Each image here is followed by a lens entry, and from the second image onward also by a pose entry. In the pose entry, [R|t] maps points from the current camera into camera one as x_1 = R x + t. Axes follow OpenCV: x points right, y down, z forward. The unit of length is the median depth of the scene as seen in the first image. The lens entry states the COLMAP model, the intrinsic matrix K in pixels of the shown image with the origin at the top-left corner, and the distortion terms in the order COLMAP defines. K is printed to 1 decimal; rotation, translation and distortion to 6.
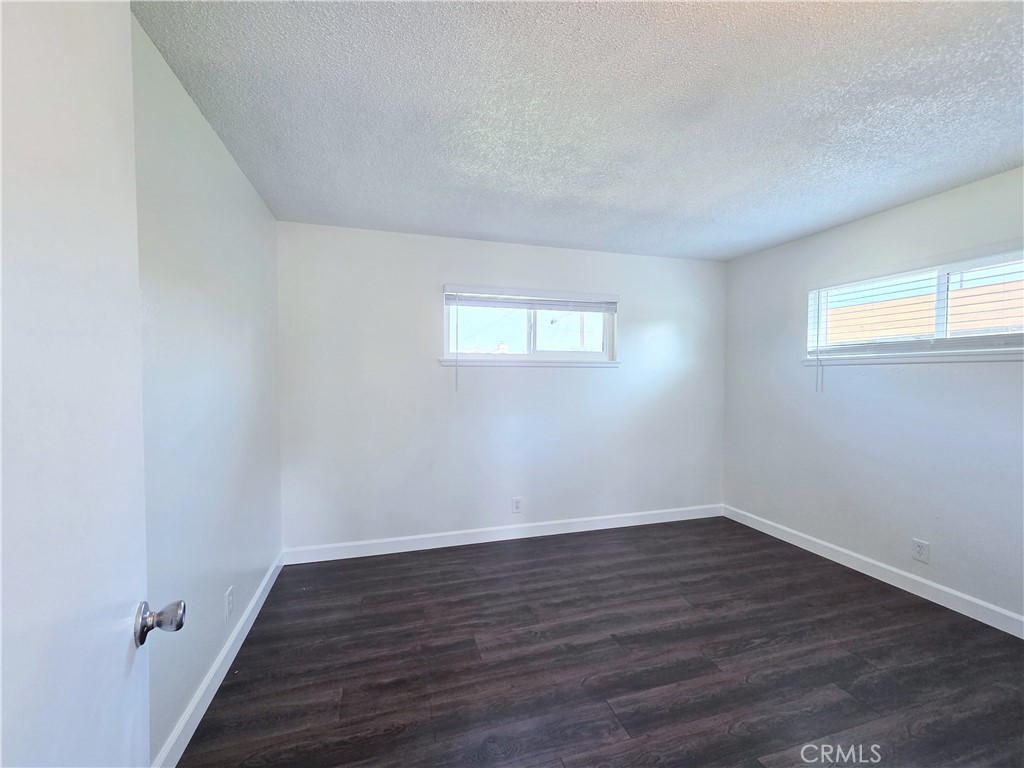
lens RADIAL K [[420.9, 0, 508.3], [0, 420.9, 387.3], [0, 0, 1]] dist [0.003141, -0.000444]
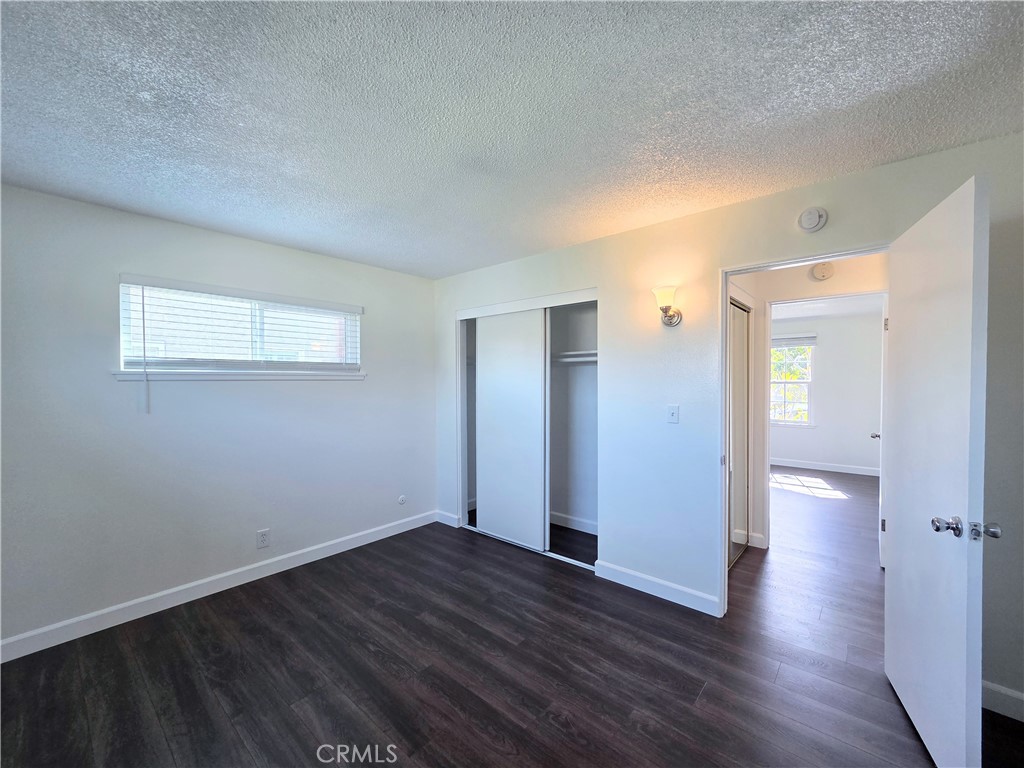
lens RADIAL K [[419.6, 0, 506.7], [0, 419.6, 386.8], [0, 0, 1]] dist [0.004382, 0.000189]
pose [[-0.533081, -0.009740, 0.846008, -0.353010], [0.024247, 0.999347, 0.026784, -0.050271], [-0.845717, 0.034791, -0.532497, 0.951678]]
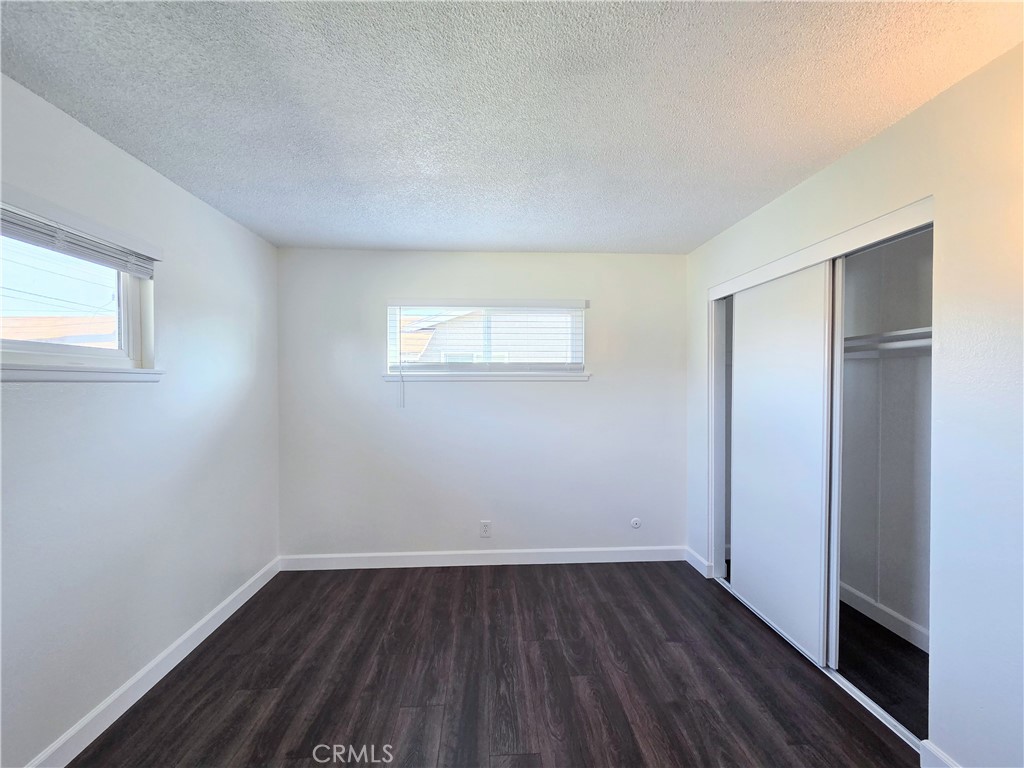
lens RADIAL K [[420.9, 0, 508.3], [0, 420.9, 387.3], [0, 0, 1]] dist [0.003141, -0.000444]
pose [[0.228971, -0.011897, 0.973360, -0.215727], [0.024937, 0.999669, 0.006353, -0.041984], [-0.973114, 0.022818, 0.229192, 0.582092]]
